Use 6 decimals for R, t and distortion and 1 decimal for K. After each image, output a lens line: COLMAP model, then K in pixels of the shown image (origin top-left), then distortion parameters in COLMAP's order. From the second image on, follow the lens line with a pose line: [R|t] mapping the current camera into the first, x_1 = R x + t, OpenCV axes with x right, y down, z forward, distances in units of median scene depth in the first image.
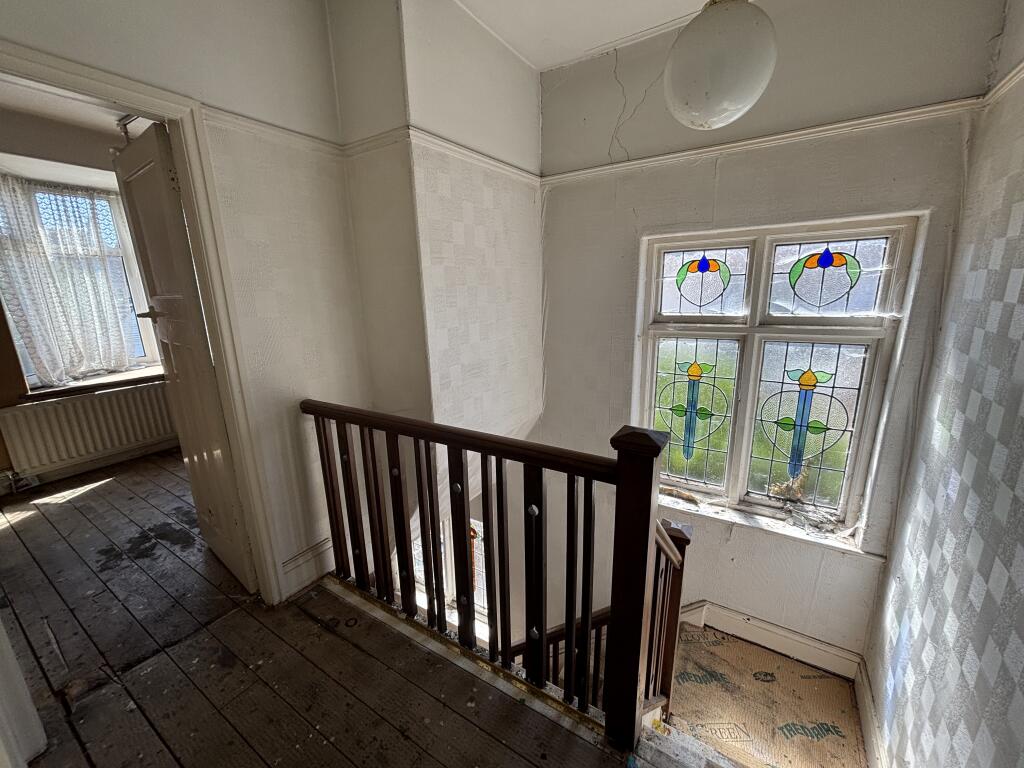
lens RADIAL K [[410.0, 0, 506.8], [0, 410.0, 382.7], [0, 0, 1]] dist [0.003854, -0.000487]
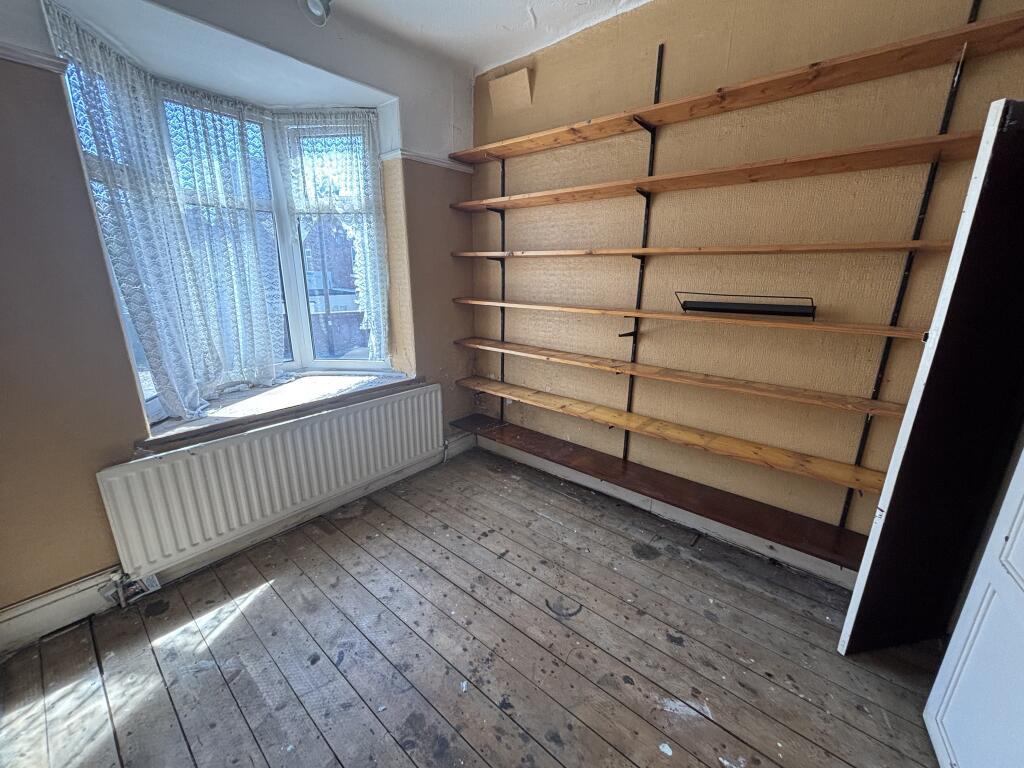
lens RADIAL K [[410.0, 0, 518.7], [0, 410.0, 387.1], [0, 0, 1]] dist [0.003854, -0.000487]
pose [[0.991261, 0.069718, -0.111989, -0.537664], [-0.065237, 0.996934, 0.043197, -0.096393], [0.114657, -0.035513, 0.992770, 0.448279]]
